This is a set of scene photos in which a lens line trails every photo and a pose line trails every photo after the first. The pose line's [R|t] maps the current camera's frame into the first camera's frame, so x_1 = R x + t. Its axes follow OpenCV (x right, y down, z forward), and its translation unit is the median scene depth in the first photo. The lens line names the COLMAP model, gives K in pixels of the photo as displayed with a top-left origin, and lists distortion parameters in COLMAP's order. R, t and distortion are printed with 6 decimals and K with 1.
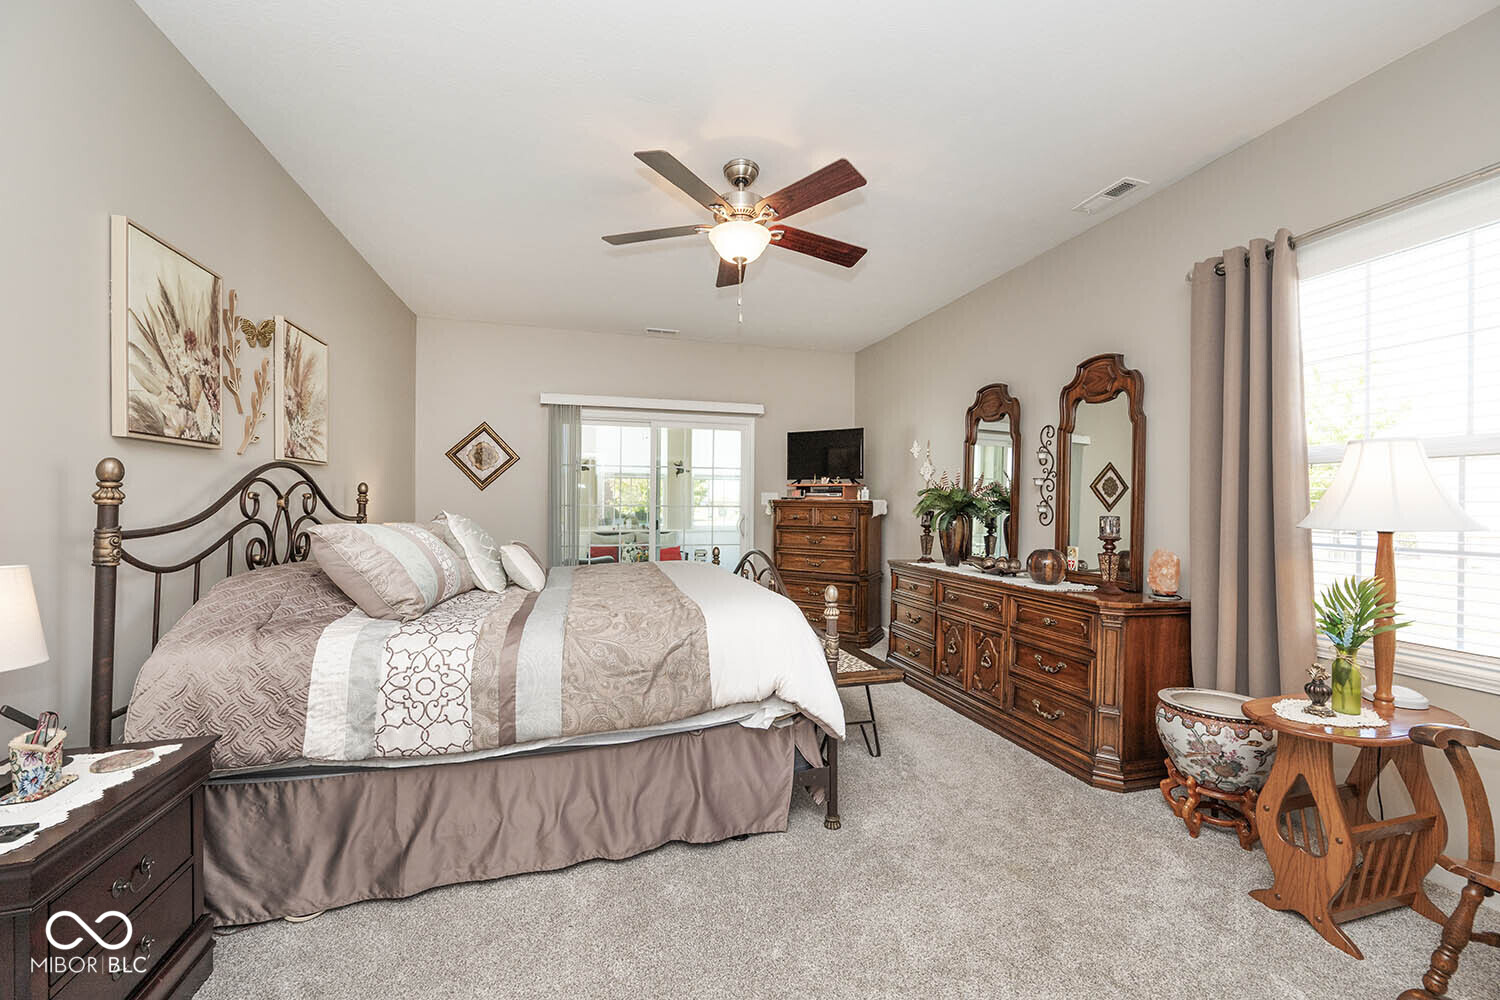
lens RADIAL K [[586.7, 0, 748.3], [0, 586.7, 503.4], [0, 0, 1]] dist [0.001443, -0.000324]
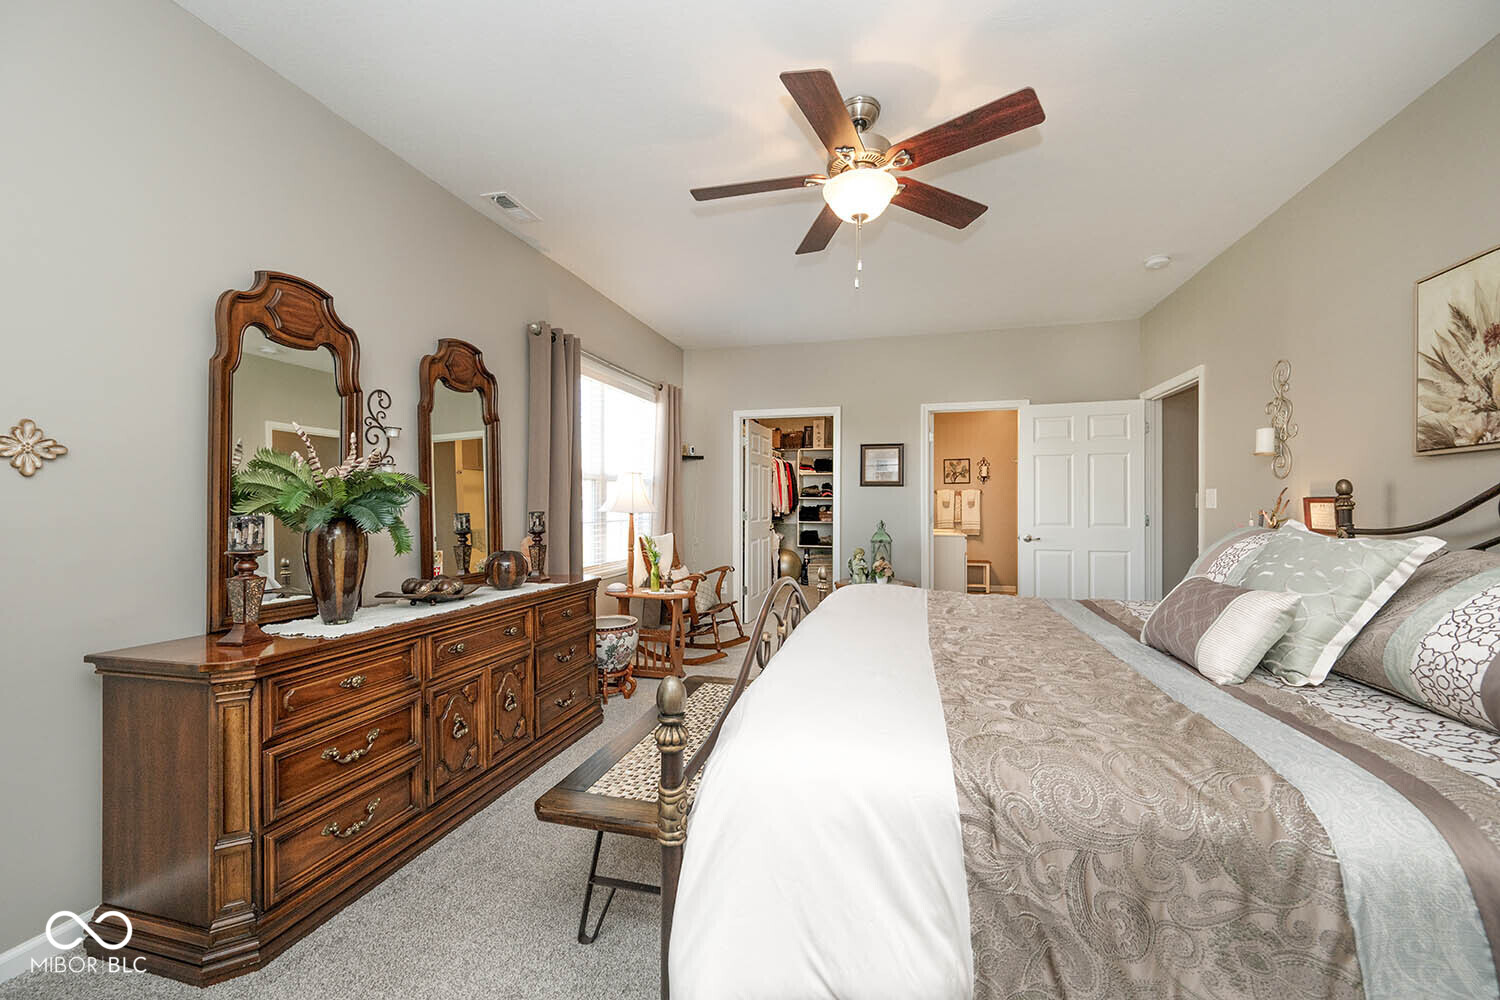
lens RADIAL K [[586.7, 0, 748.3], [0, 586.7, 503.4], [0, 0, 1]] dist [0.001443, -0.000324]
pose [[-0.853118, -0.010653, 0.521609, -0.310549], [-0.008852, 0.999943, 0.005944, -0.004449], [-0.521642, 0.000453, -0.853164, 1.756373]]
